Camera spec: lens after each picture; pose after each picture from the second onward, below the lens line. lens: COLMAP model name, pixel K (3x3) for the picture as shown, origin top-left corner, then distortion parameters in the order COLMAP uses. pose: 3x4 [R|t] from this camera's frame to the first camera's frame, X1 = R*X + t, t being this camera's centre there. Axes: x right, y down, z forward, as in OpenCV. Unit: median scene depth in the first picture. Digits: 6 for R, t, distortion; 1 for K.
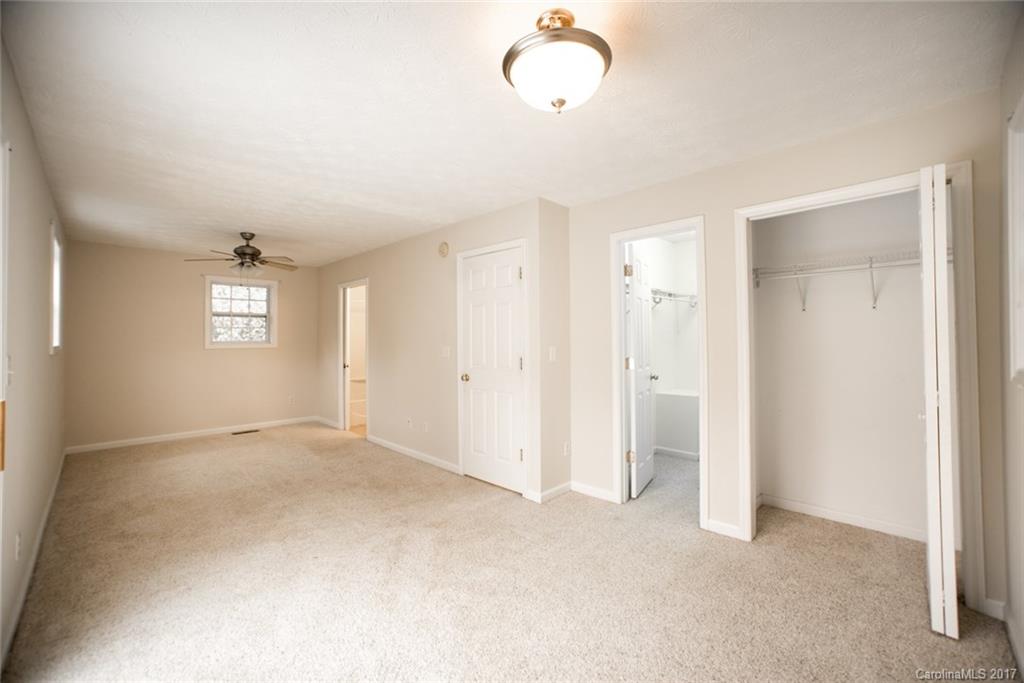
lens RADIAL K [[411.2, 0, 520.1], [0, 411.2, 335.2], [0, 0, 1]] dist [-0.042527, 0.008950]
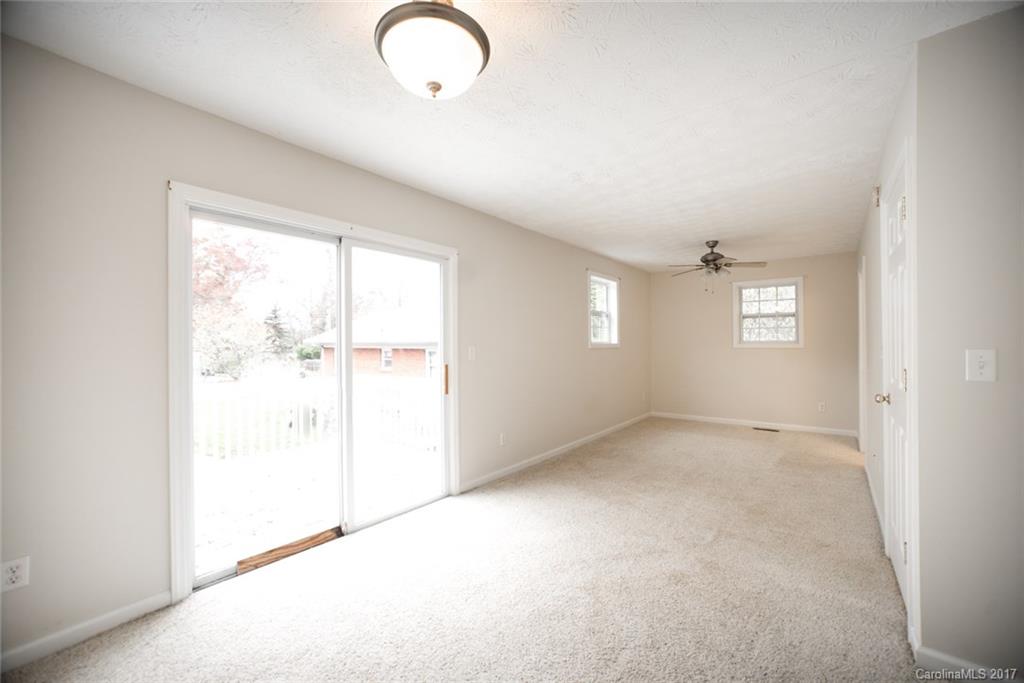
lens RADIAL K [[411.2, 0, 521.8], [0, 411.2, 343.6], [0, 0, 1]] dist [-0.042527, 0.008950]
pose [[0.123446, 0.005356, -0.992337, 0.353527], [0.010968, 0.999917, 0.006762, 0.010383], [0.992291, -0.011718, 0.123377, 0.350901]]
